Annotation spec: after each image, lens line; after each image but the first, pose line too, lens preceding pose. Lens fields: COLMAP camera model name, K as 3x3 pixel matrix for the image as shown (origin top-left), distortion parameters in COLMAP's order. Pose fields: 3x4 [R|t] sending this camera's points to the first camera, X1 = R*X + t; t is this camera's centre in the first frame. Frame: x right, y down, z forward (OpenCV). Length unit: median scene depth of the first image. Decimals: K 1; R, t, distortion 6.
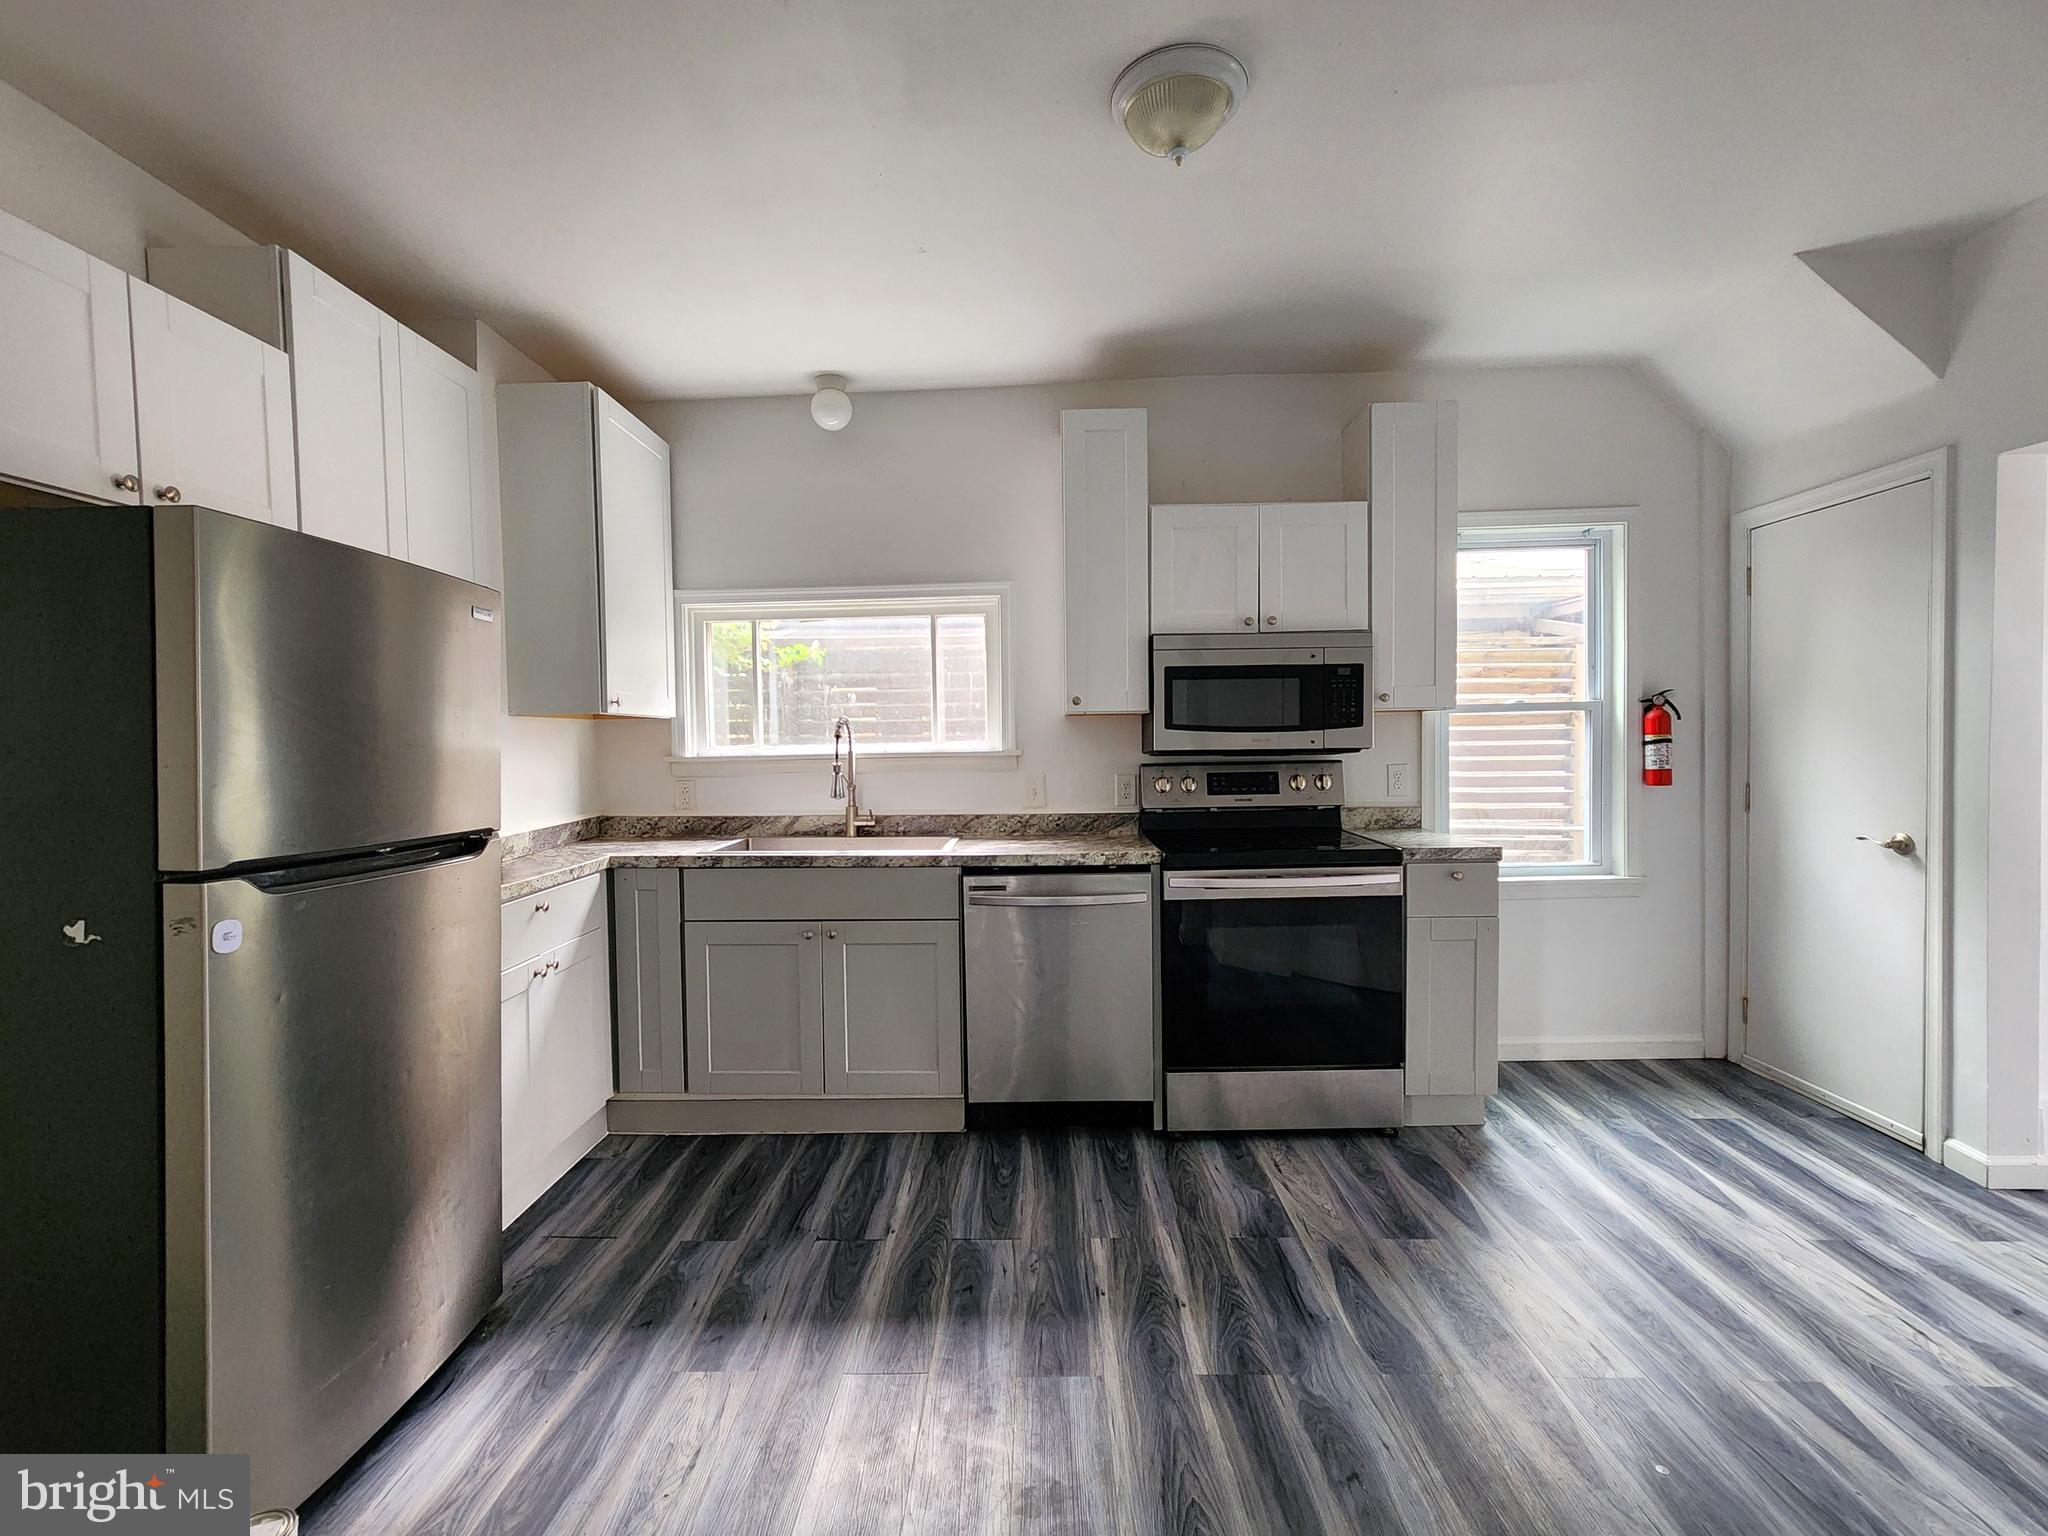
lens RADIAL K [[918.3, 0, 1007.0], [0, 918.3, 772.5], [0, 0, 1]] dist [0.002833, 0.000236]
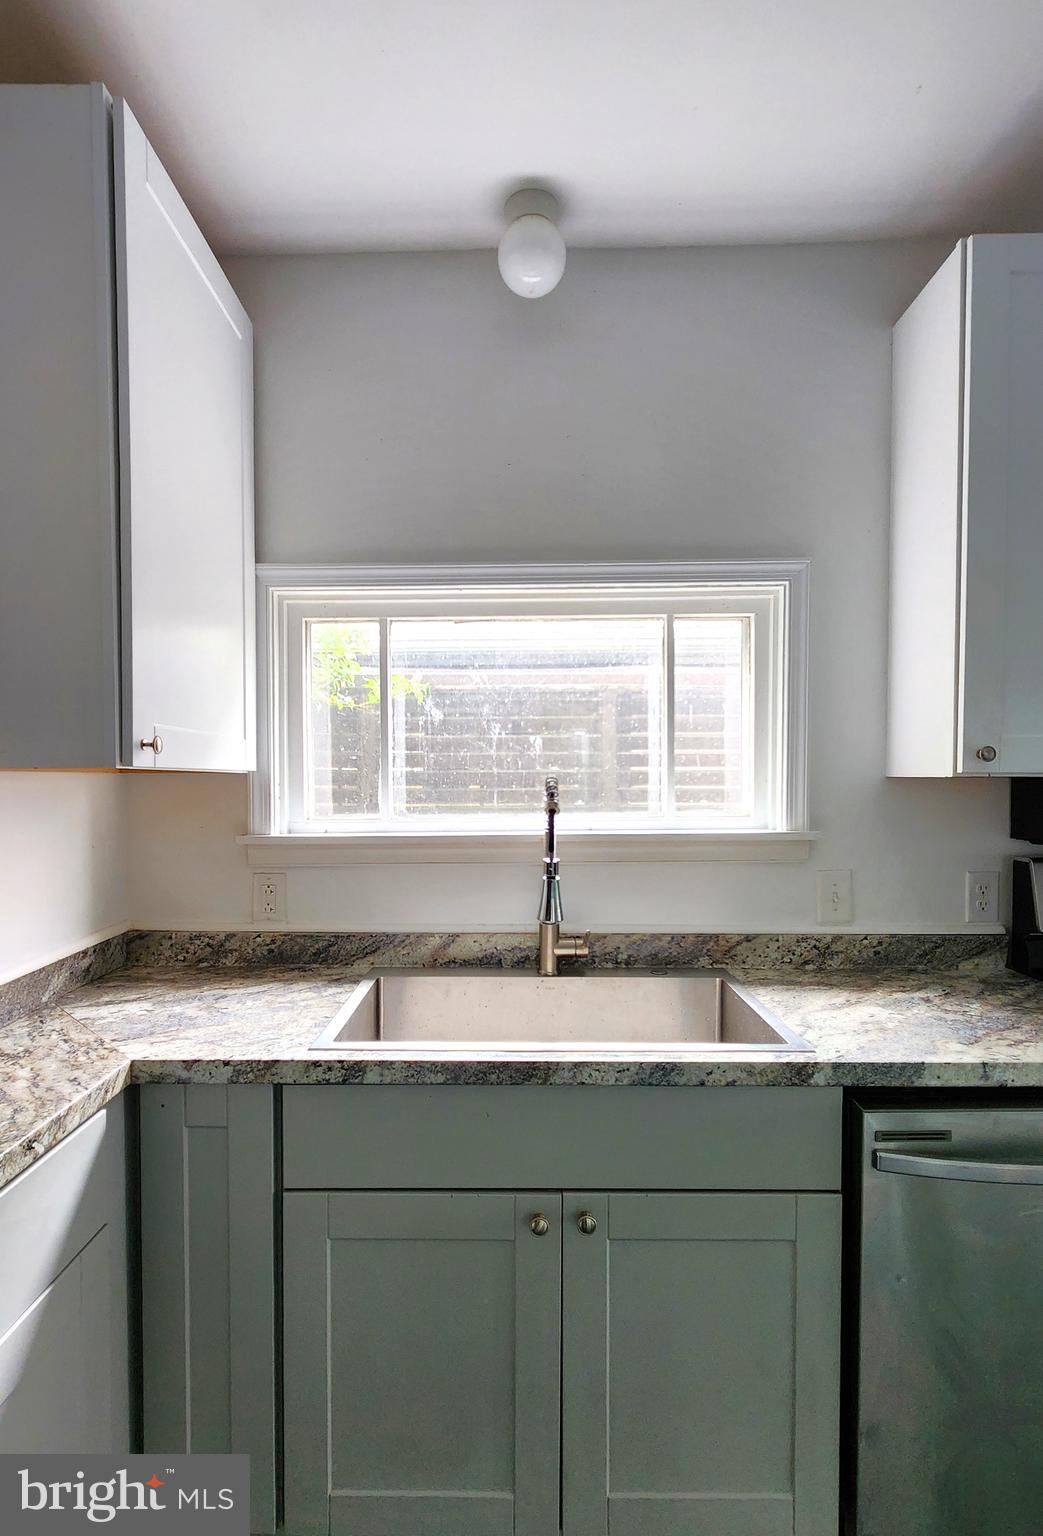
lens RADIAL K [[750.4, 0, 521.0], [0, 750.4, 800.4], [0, 0, 1]] dist [0.001503, 0.000035]
pose [[0.999448, 0.011472, 0.031178, -0.227140], [-0.011159, 0.999886, -0.010188, -0.042575], [-0.031292, 0.009834, 0.999462, 0.562749]]
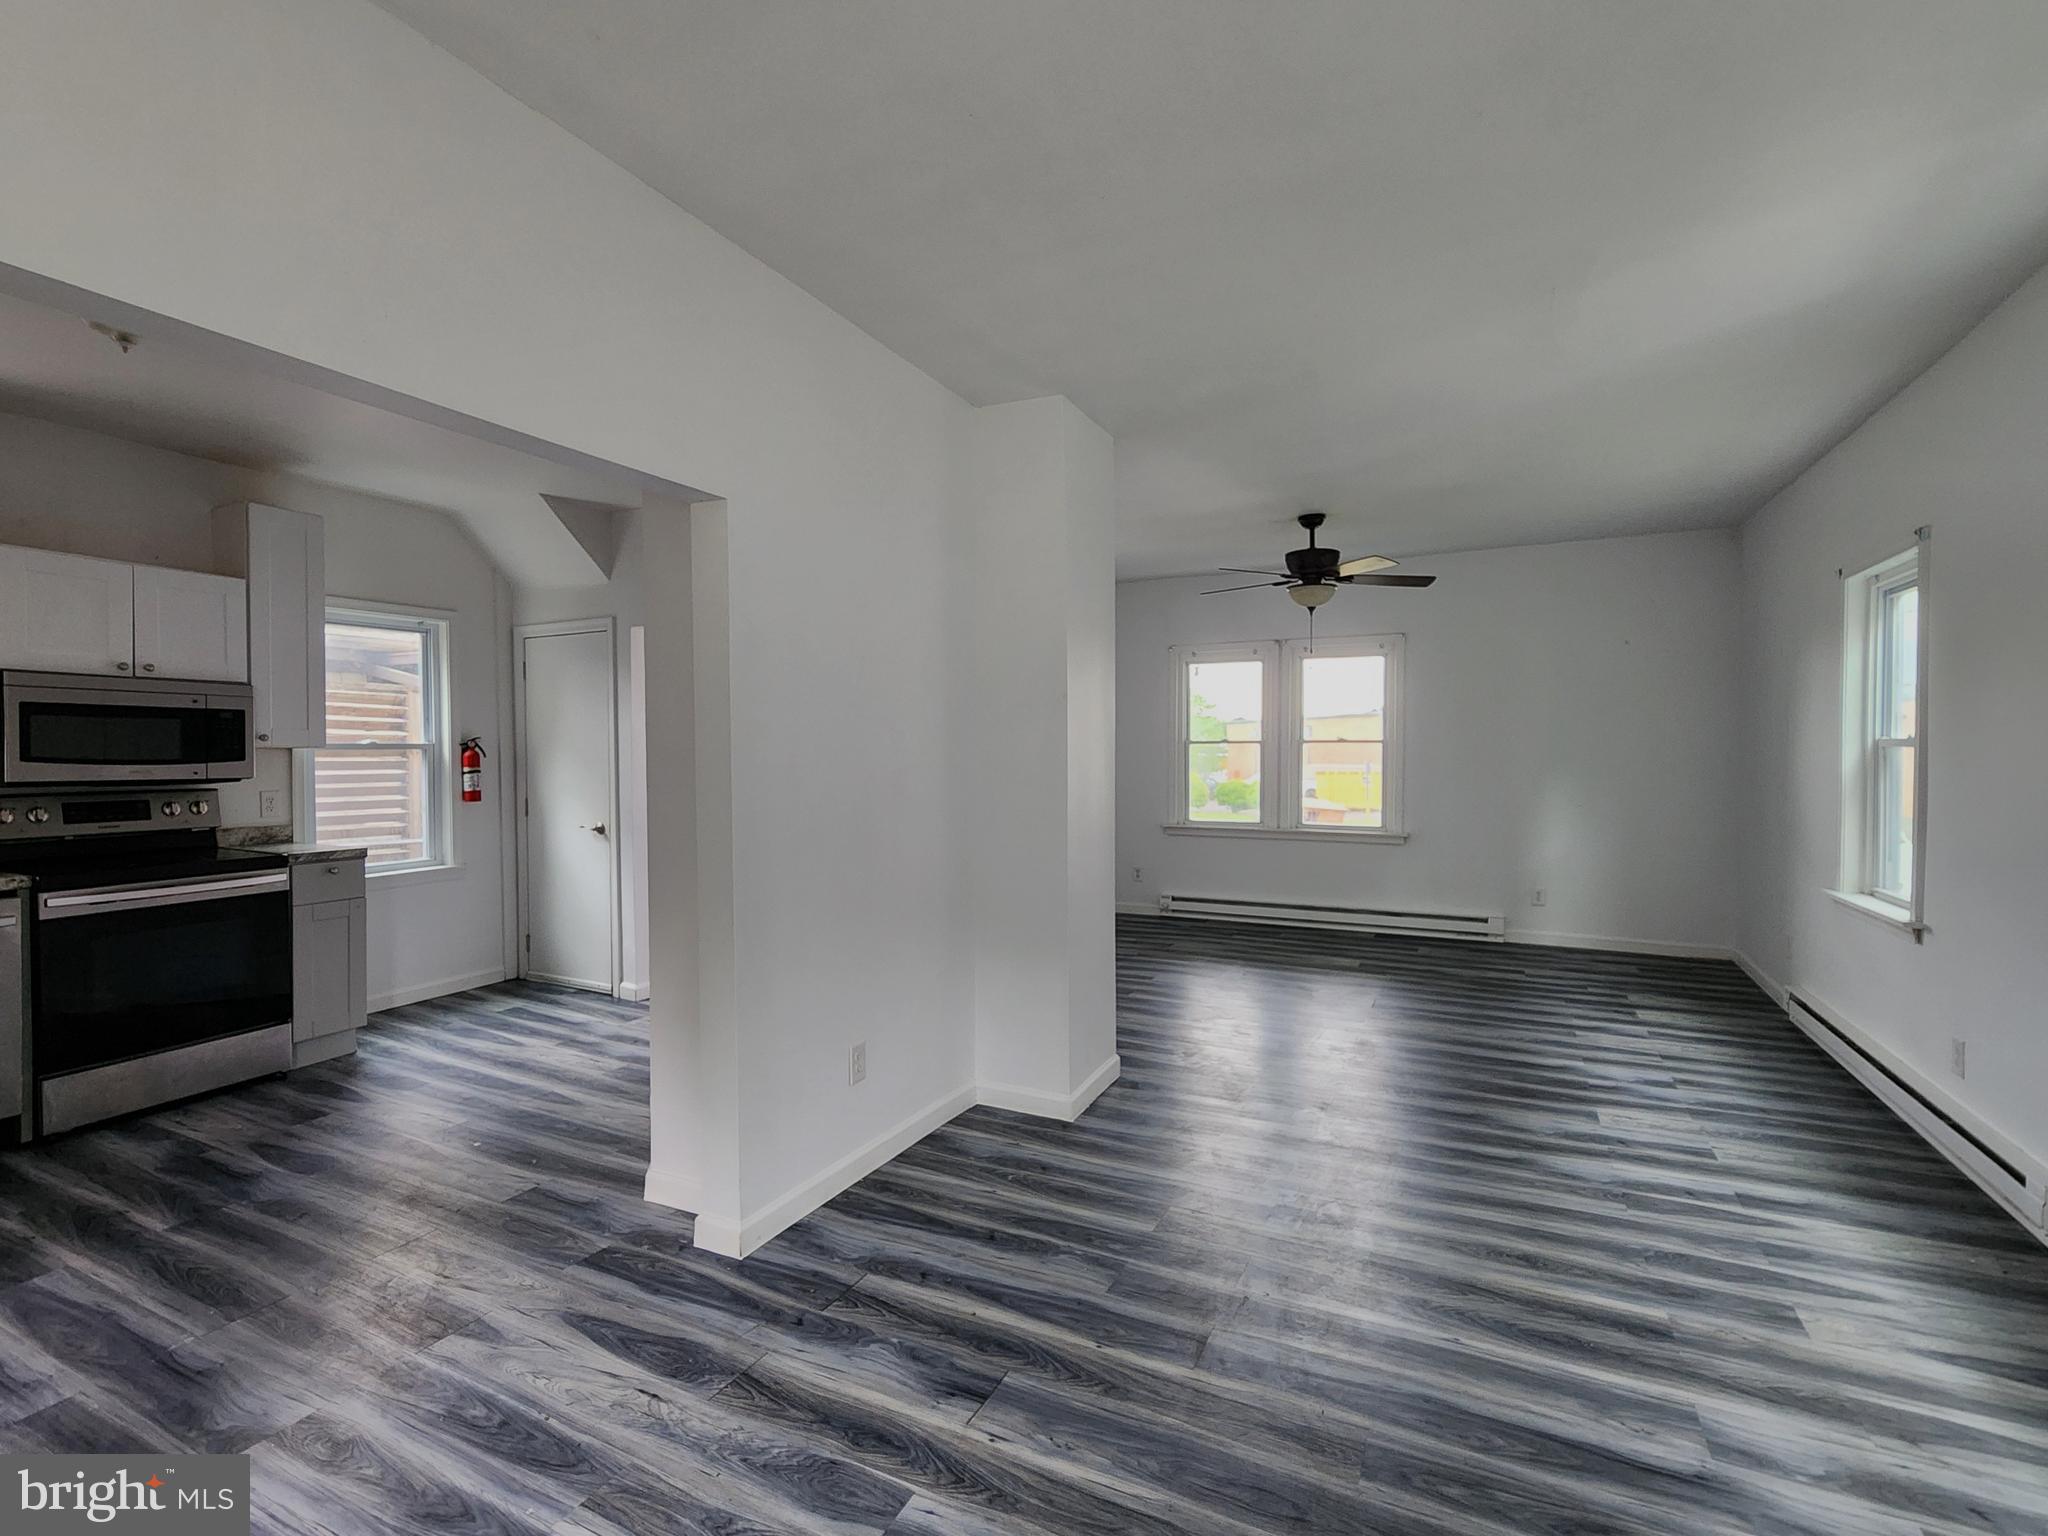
lens RADIAL K [[928.8, 0, 1024.0], [0, 928.8, 768.0], [0, 0, 1]] dist [-0.001698, 0.000078]
pose [[0.410858, 0.001383, 0.911698, -0.320793], [0.029342, 0.999461, -0.014739, 0.009087], [-0.911227, 0.032807, 0.410596, -0.469663]]
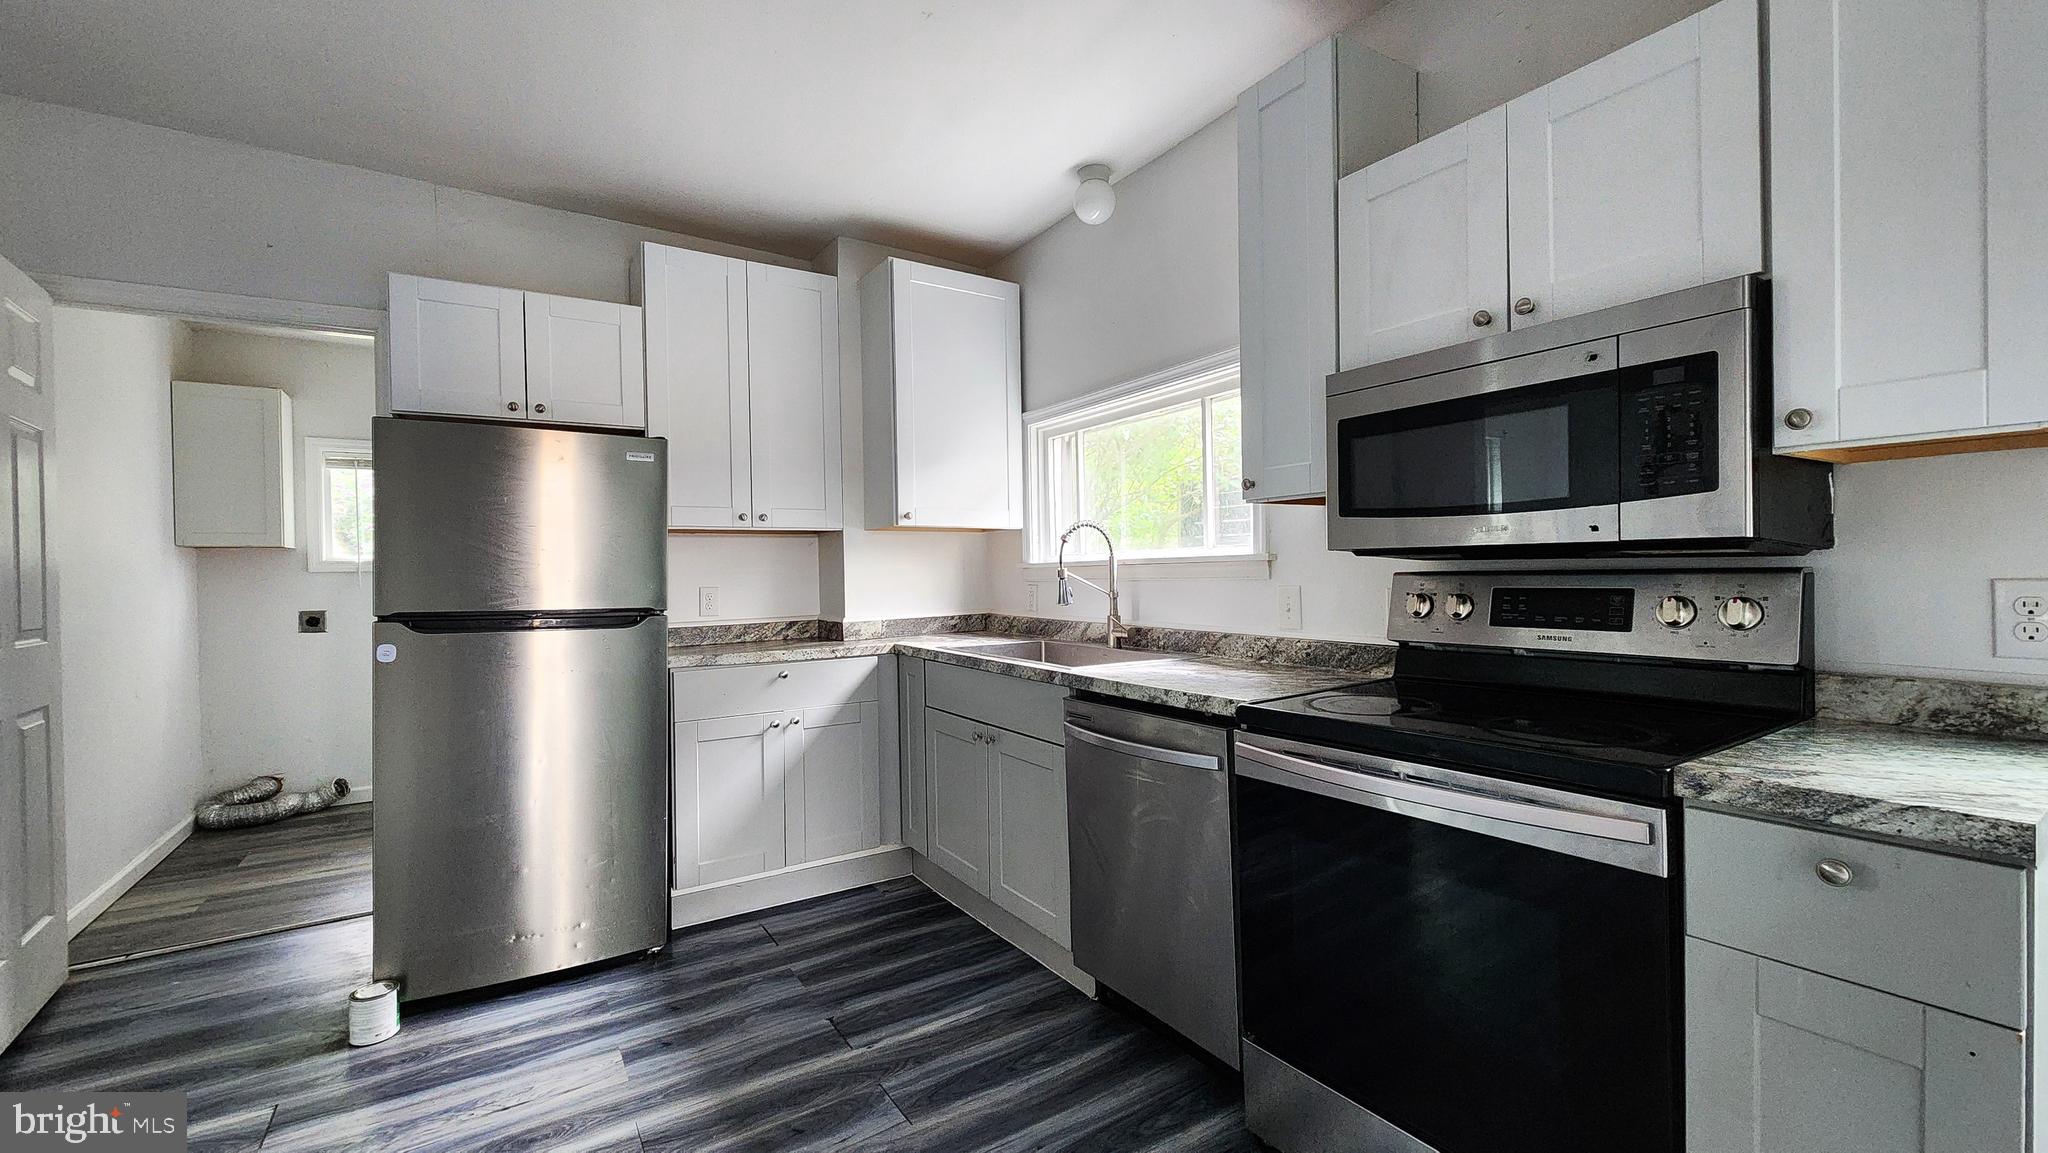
lens RADIAL K [[826.6, 0, 1018.8], [0, 826.6, 577.8], [0, 0, 1]] dist [-0.000789, -0.000710]
pose [[0.568794, 0.013159, -0.822375, 0.525233], [-0.022880, 0.999738, 0.000172, 0.000721], [0.822162, 0.018718, 0.568946, 0.485970]]
